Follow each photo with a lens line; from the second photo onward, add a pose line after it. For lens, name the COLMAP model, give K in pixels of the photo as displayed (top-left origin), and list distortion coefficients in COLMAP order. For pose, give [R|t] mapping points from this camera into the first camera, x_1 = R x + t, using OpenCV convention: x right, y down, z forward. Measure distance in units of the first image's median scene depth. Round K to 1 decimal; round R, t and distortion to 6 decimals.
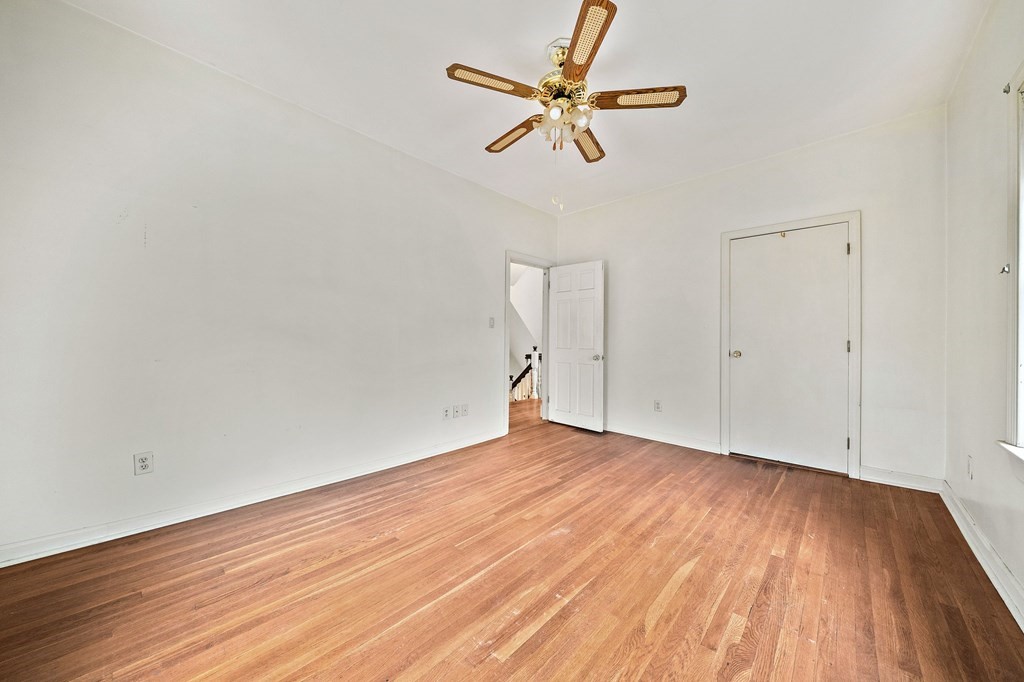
lens RADIAL K [[353.0, 0, 509.6], [0, 353.0, 341.1], [0, 0, 1]] dist [-0.007683, 0.000339]
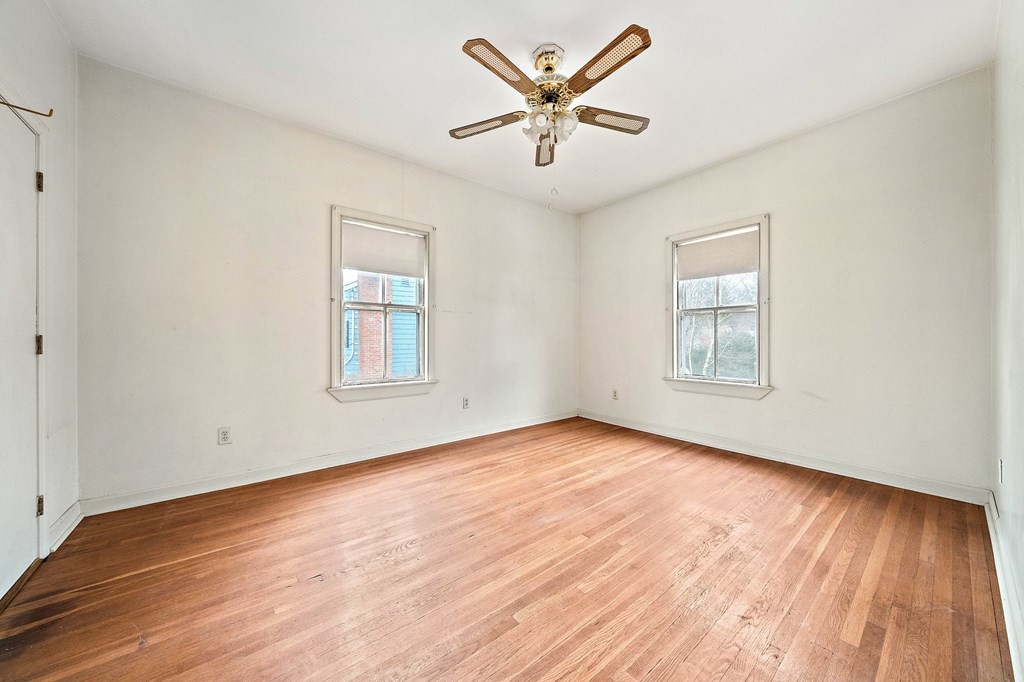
lens RADIAL K [[353.0, 0, 511.9], [0, 353.0, 339.6], [0, 0, 1]] dist [-0.007683, 0.000339]
pose [[-0.990398, -0.004903, 0.138159, 0.117151], [-0.003742, 0.999955, 0.008660, -0.003371], [-0.138196, 0.008060, -0.990372, 2.148577]]
